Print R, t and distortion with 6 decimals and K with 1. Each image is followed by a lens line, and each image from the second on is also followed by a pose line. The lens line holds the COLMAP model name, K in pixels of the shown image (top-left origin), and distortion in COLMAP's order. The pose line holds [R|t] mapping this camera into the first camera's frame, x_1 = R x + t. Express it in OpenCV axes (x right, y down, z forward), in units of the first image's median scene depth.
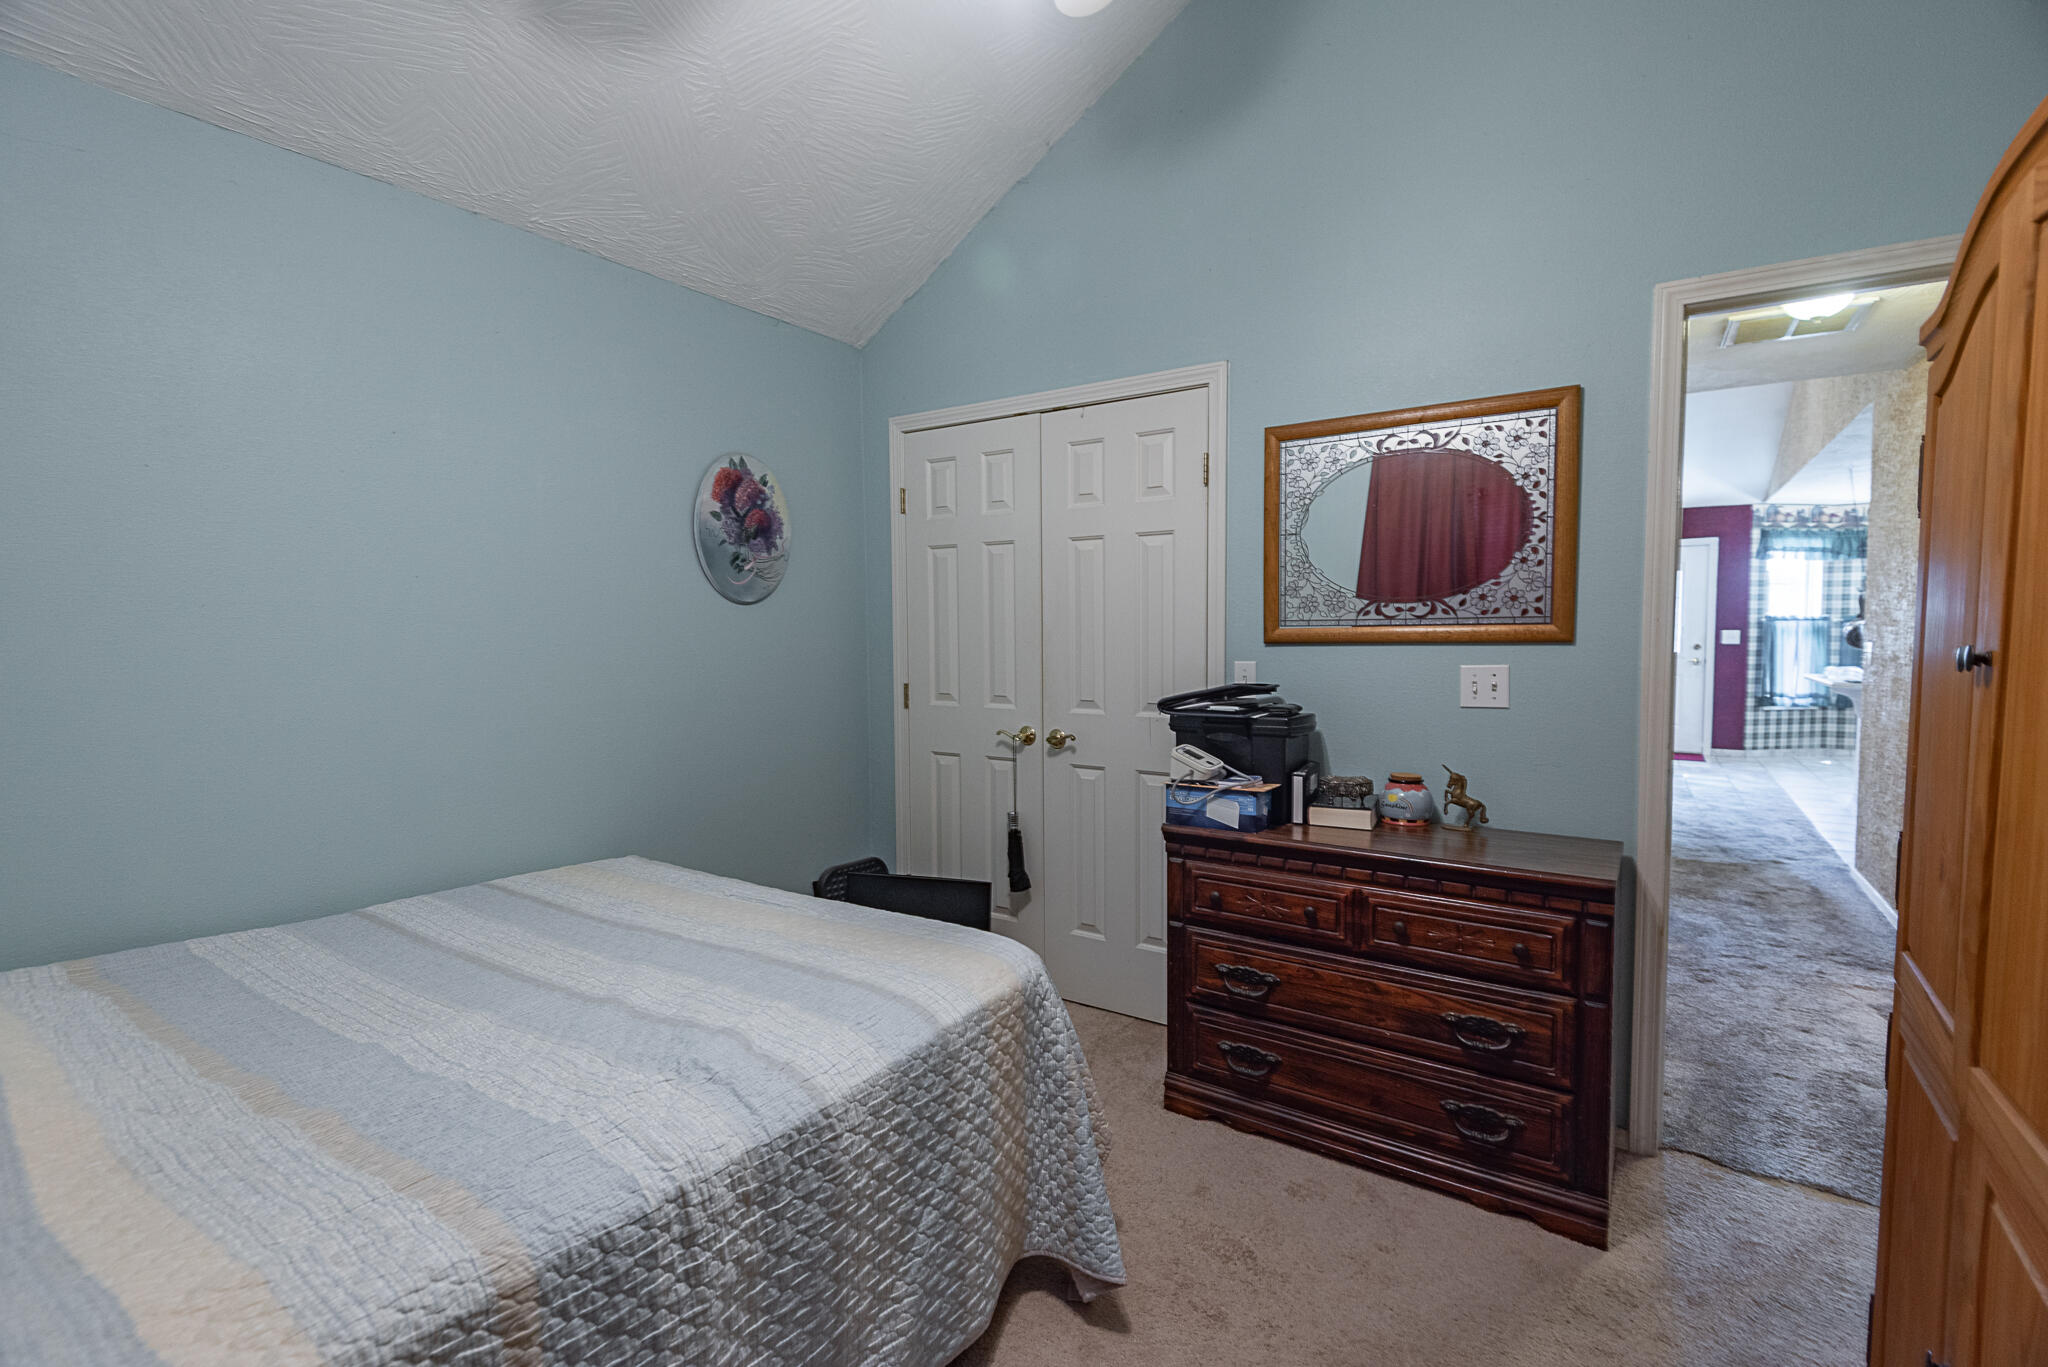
lens RADIAL K [[945.8, 0, 1023.2], [0, 945.8, 688.0], [0, 0, 1]] dist [0.011794, -0.003587]
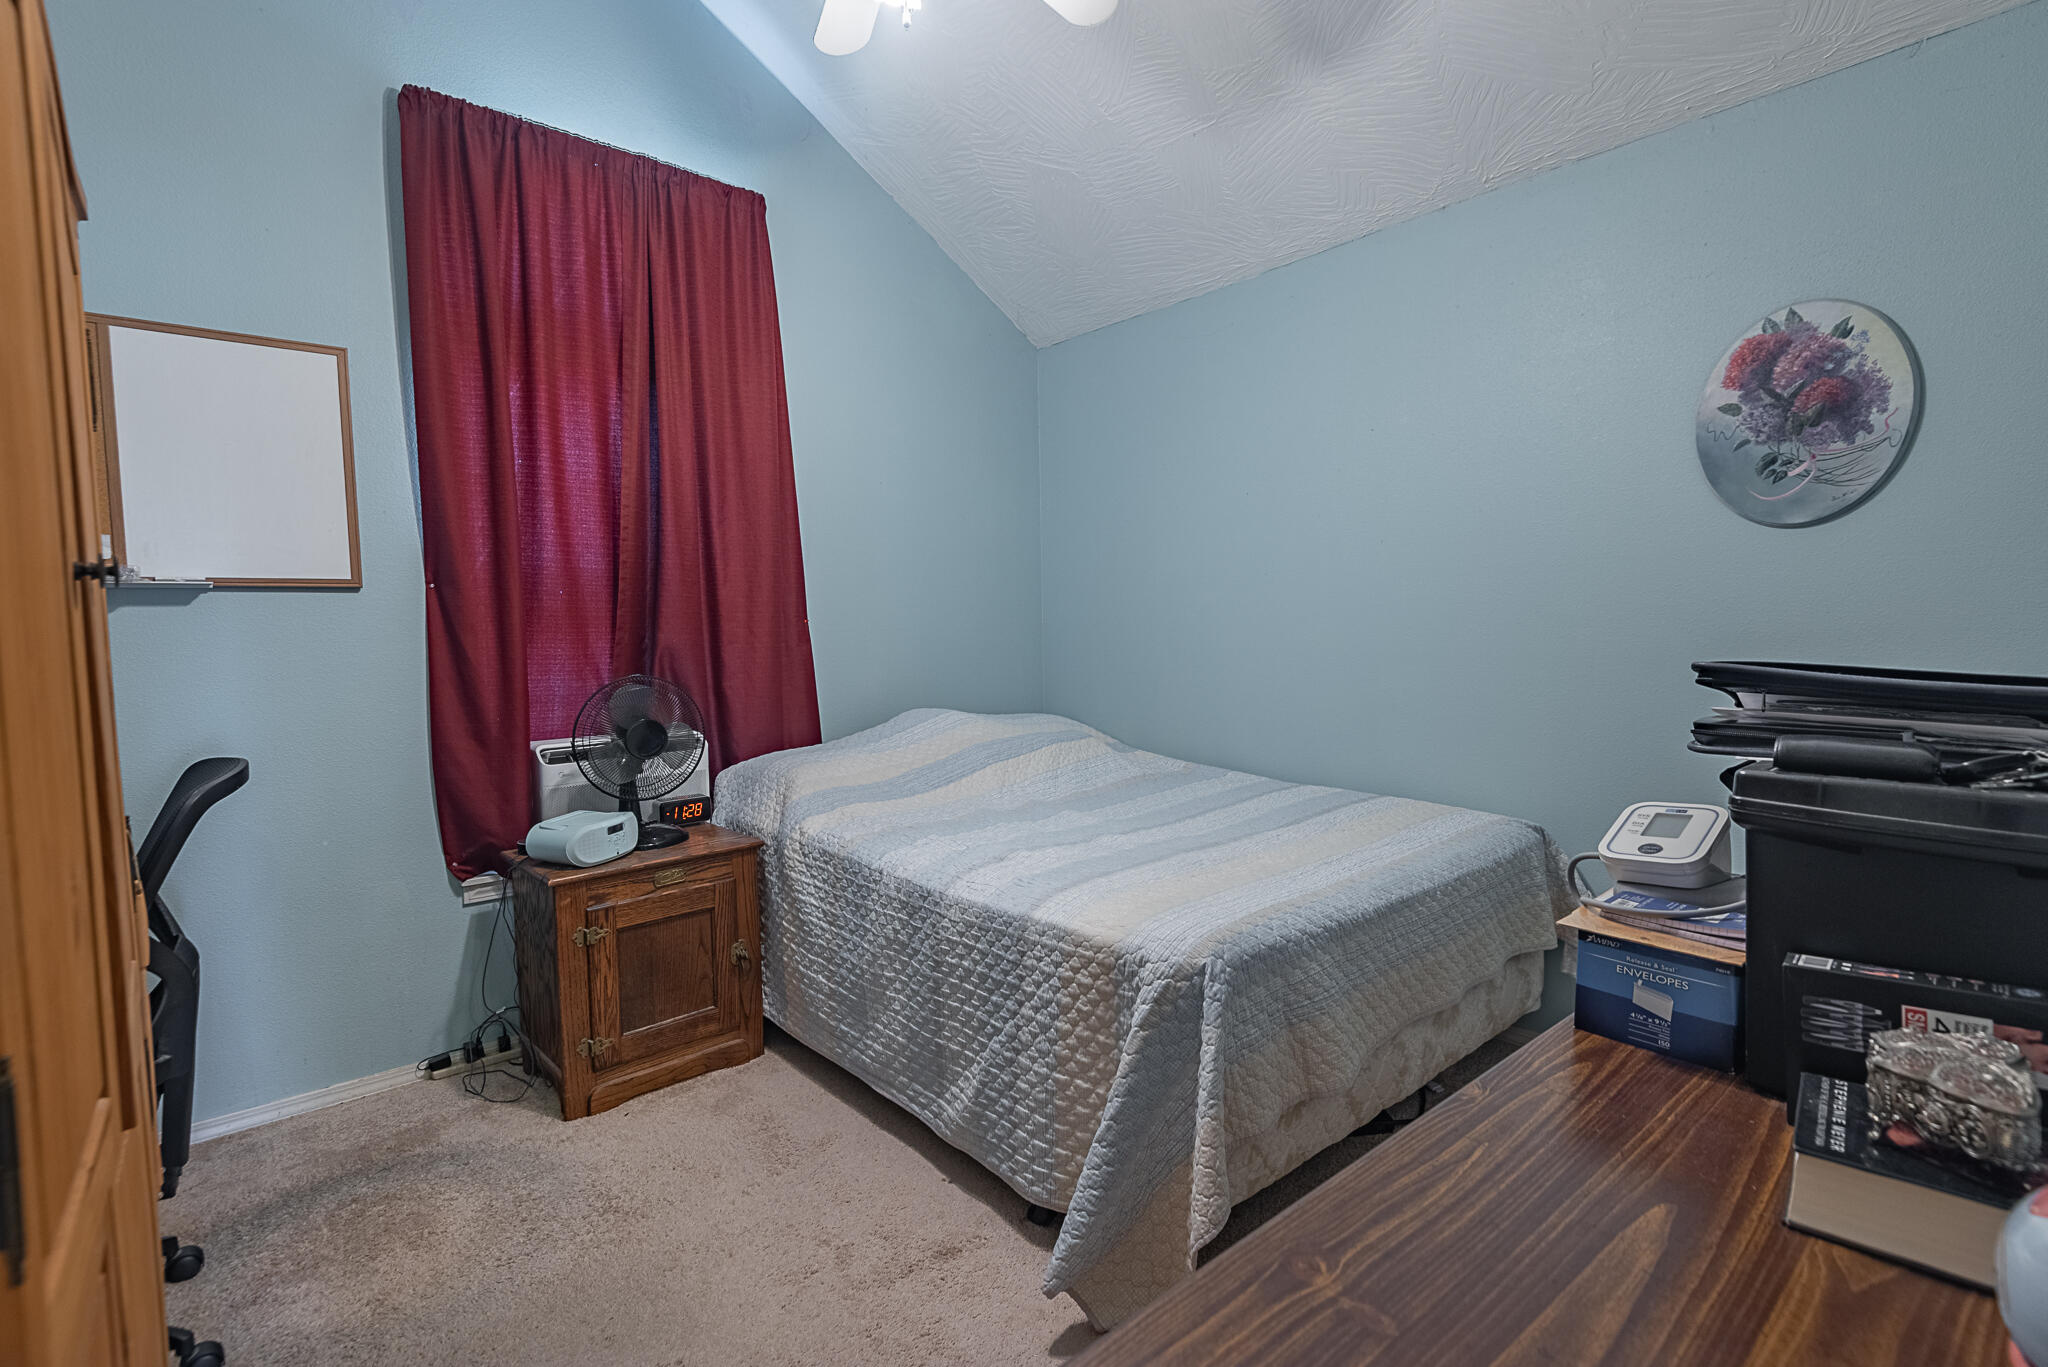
lens RADIAL K [[945.8, 0, 1023.6], [0, 945.8, 681.2], [0, 0, 1]] dist [0.011794, -0.003587]
pose [[-0.271604, 0.074837, -0.959495, 0.539632], [-0.039109, 0.995290, 0.088700, -0.017522], [0.961614, 0.061616, -0.267399, 0.682295]]
